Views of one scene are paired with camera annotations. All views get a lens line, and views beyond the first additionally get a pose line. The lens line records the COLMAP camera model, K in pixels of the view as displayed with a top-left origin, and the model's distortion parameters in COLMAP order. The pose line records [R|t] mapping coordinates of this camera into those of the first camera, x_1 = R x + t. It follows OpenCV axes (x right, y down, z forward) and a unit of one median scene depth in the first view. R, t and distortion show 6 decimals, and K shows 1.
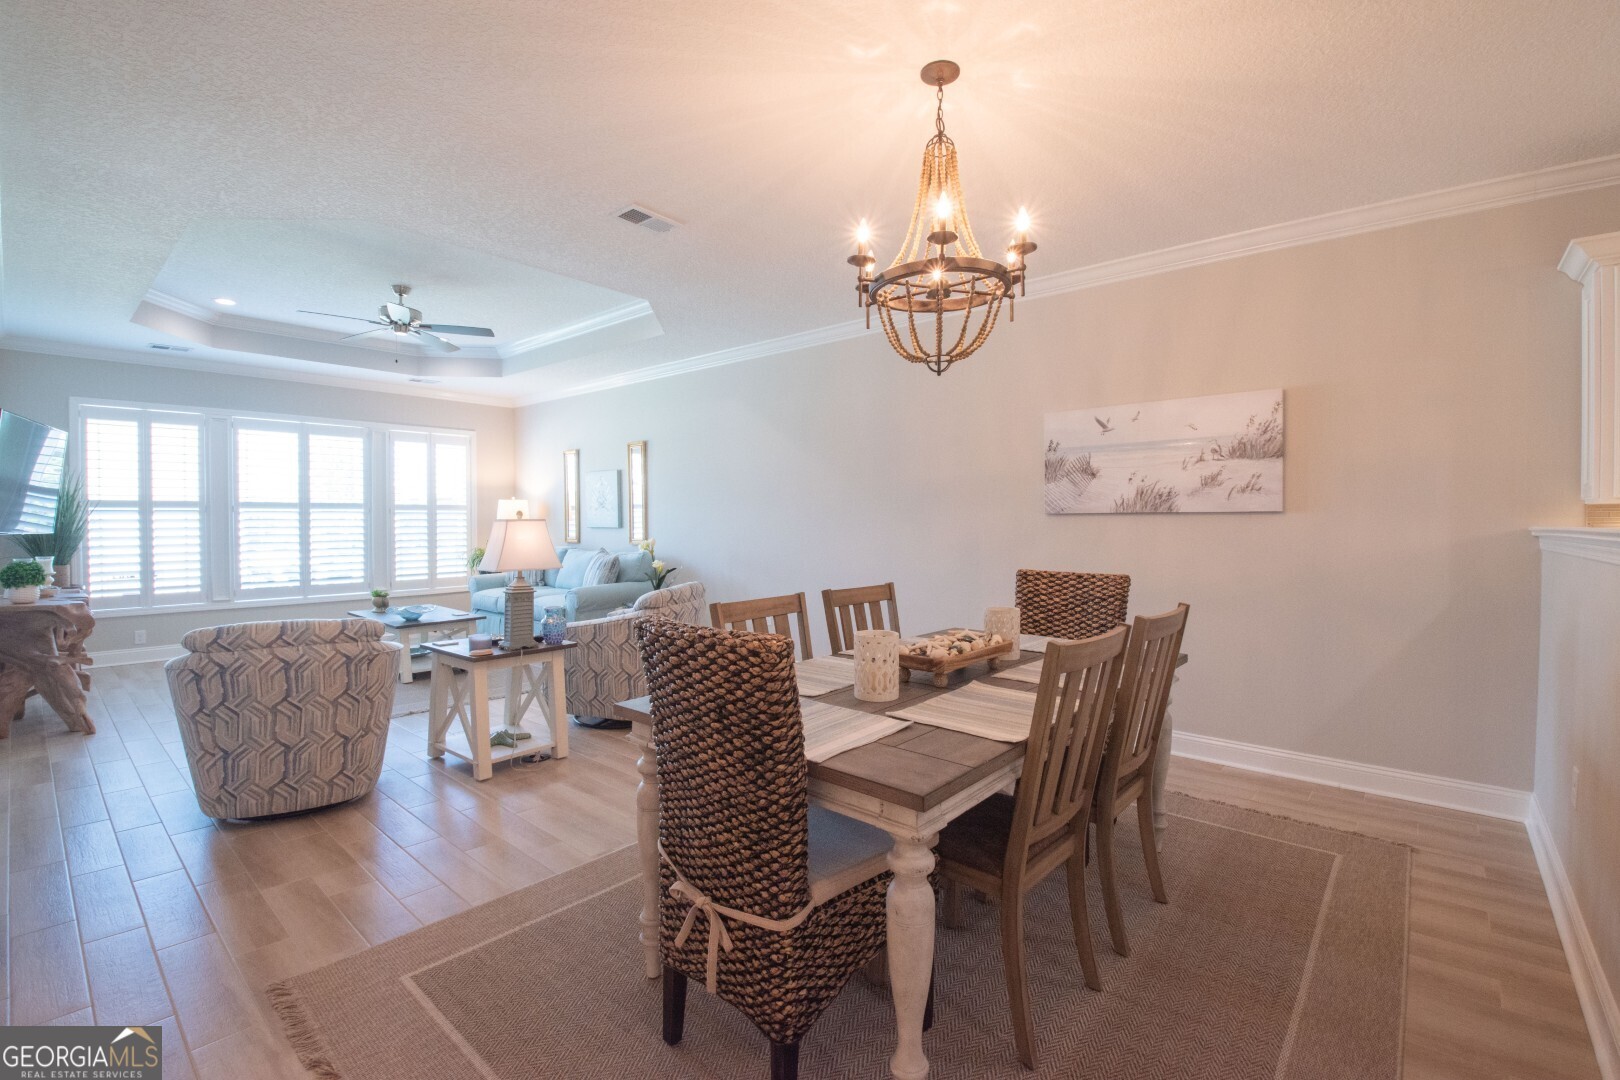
lens RADIAL K [[711.9, 0, 811.5], [0, 711.9, 529.0], [0, 0, 1]] dist [0.012237, -0.025500]
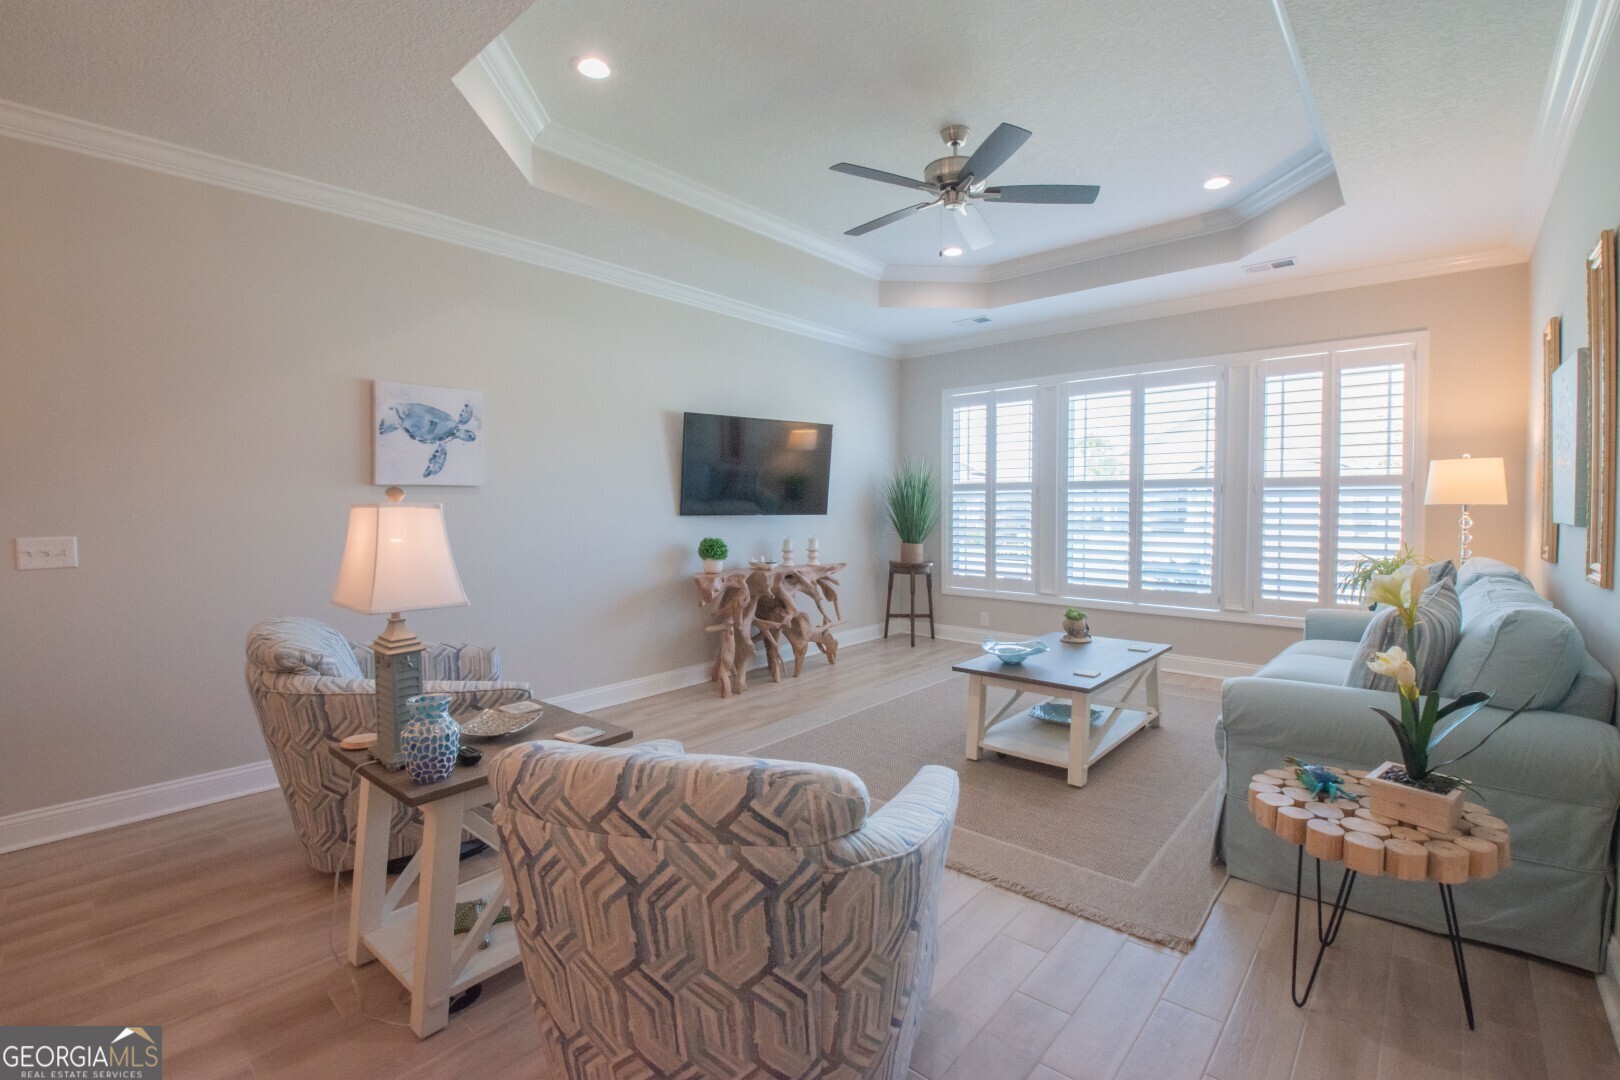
lens RADIAL K [[711.9, 0, 811.5], [0, 711.9, 529.0], [0, 0, 1]] dist [0.012237, -0.025500]
pose [[0.006039, 0.036394, -0.999319, 0.050548], [-0.012479, 0.999262, 0.036316, -0.008959], [0.999904, 0.012251, 0.006488, 0.697578]]
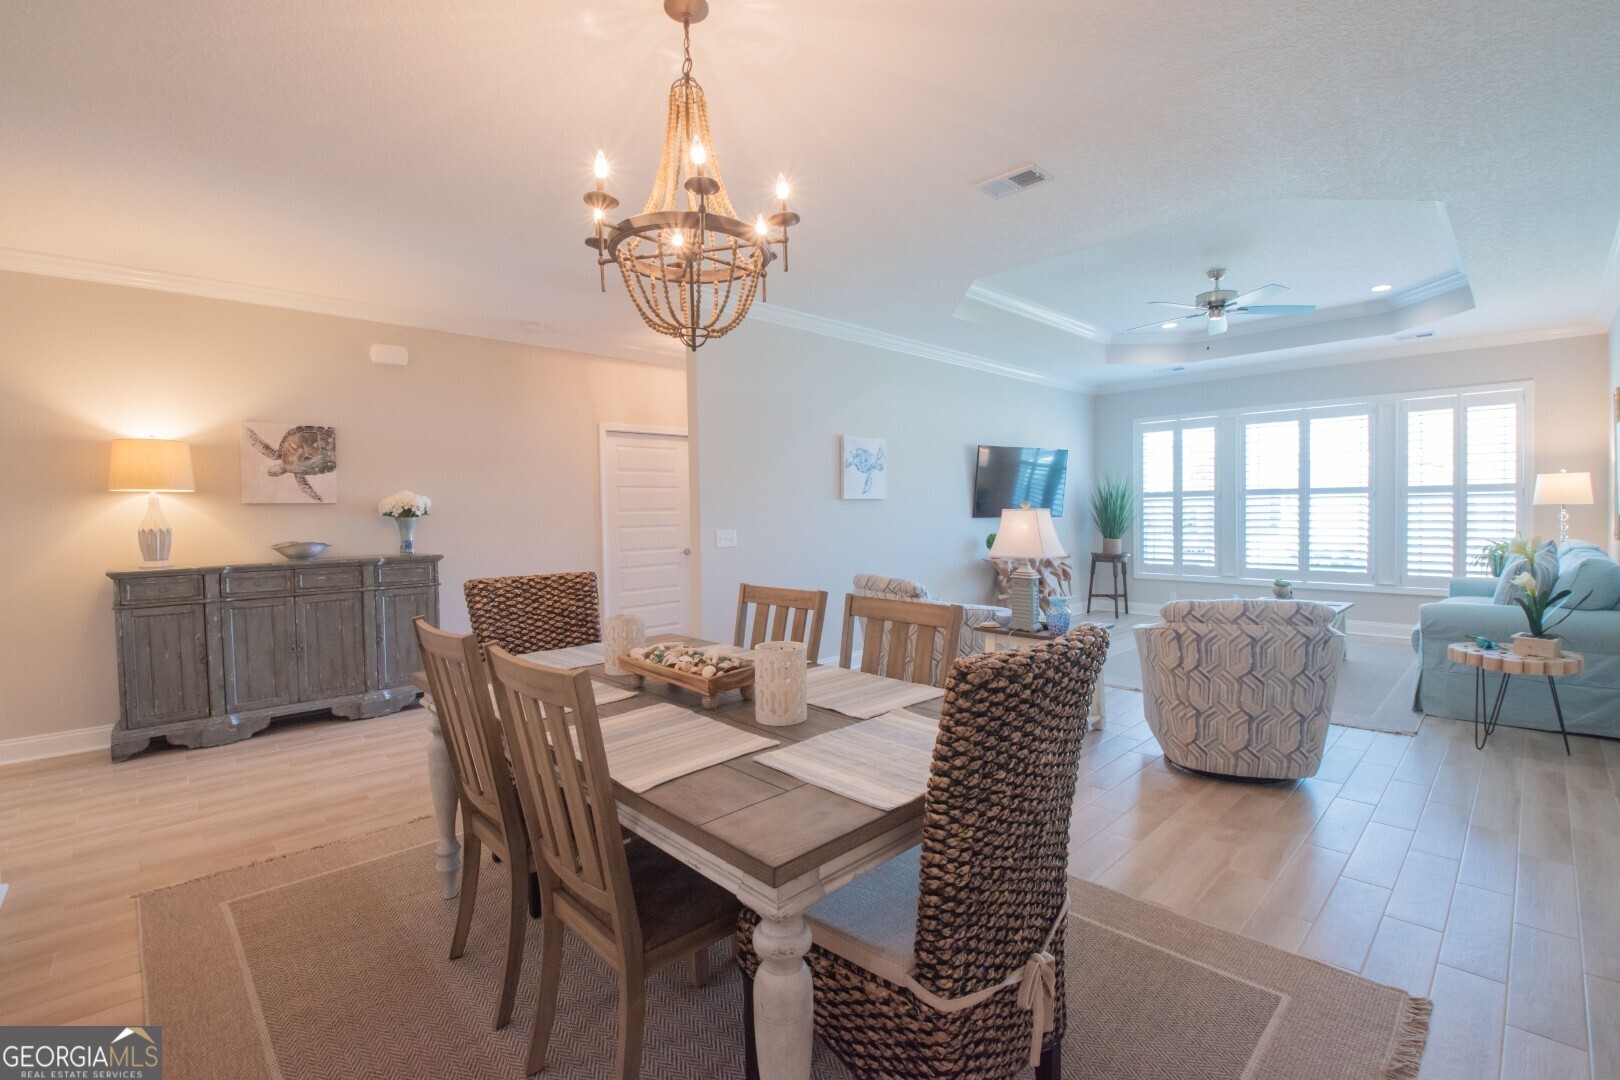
lens RADIAL K [[706.6, 0, 819.9], [0, 706.6, 529.2], [0, 0, 1]] dist [-0.000662, -0.014913]
pose [[-0.073428, 0.028076, -0.996905, 0.358153], [-0.001192, 0.999600, 0.028240, -0.007116], [0.997300, 0.003262, -0.073365, 0.418857]]
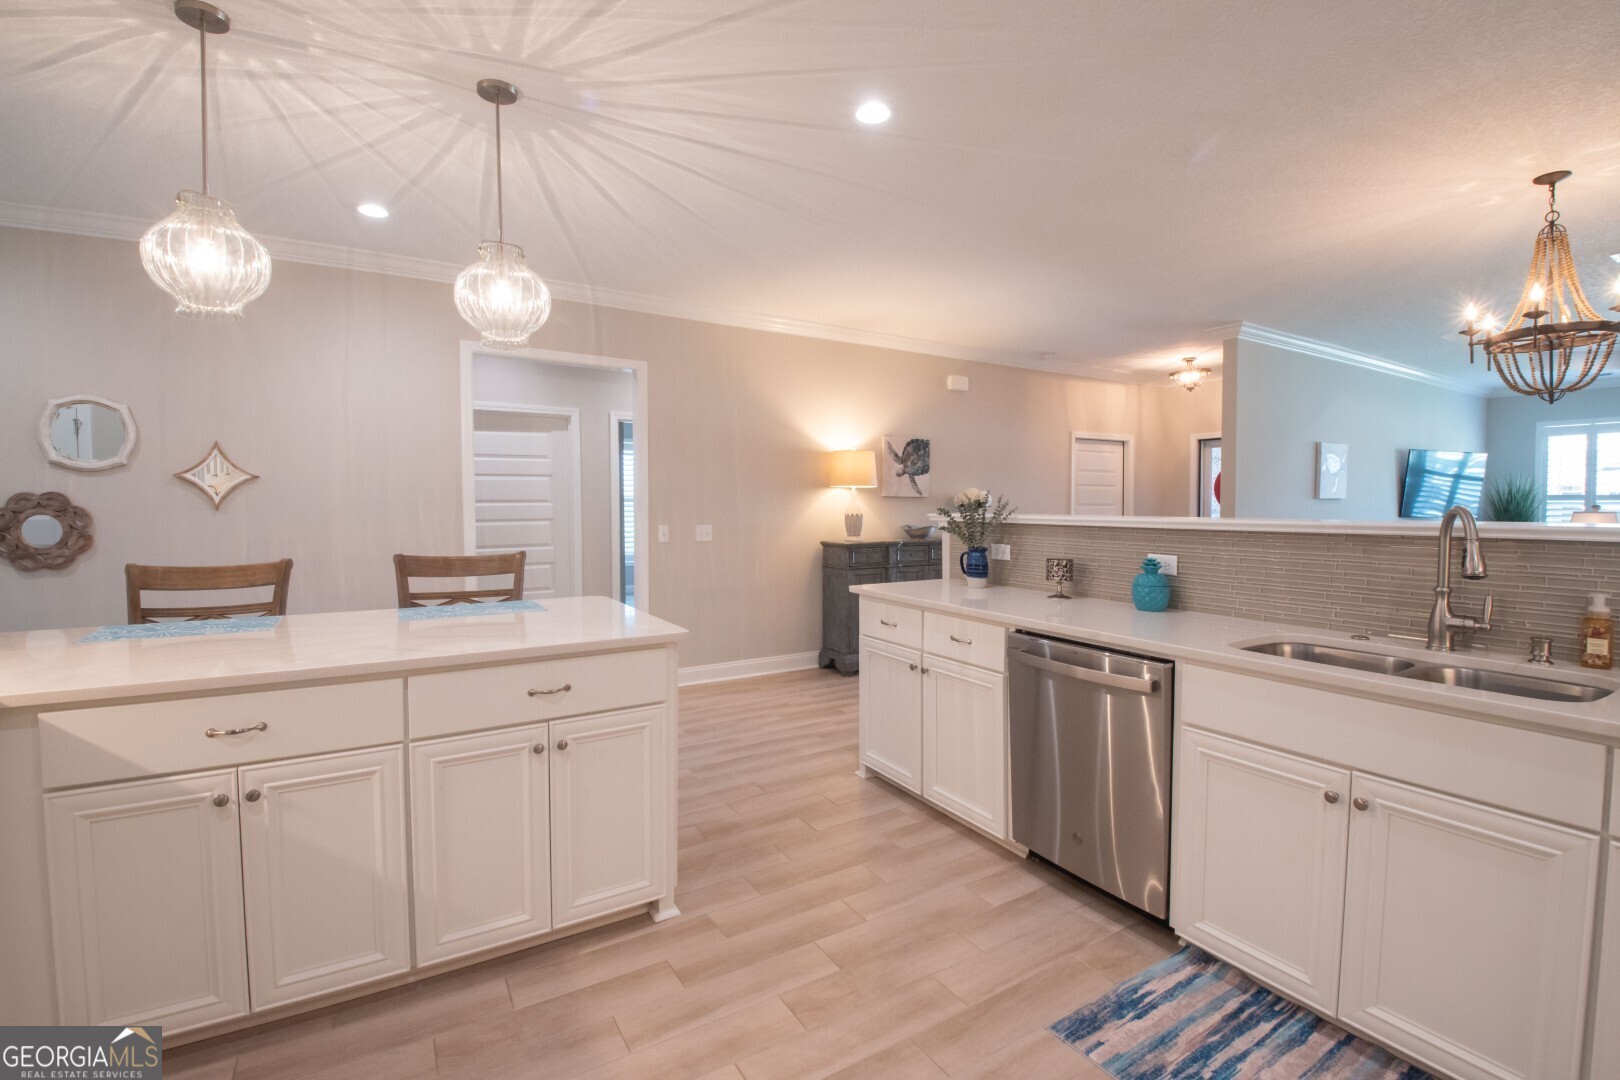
lens RADIAL K [[706.6, 0, 819.9], [0, 706.6, 529.2], [0, 0, 1]] dist [-0.000662, -0.014913]
pose [[-0.293918, 0.030709, -0.955337, 0.626806], [-0.016097, 0.999183, 0.037071, -0.002388], [0.955695, 0.026274, -0.293184, 0.026644]]
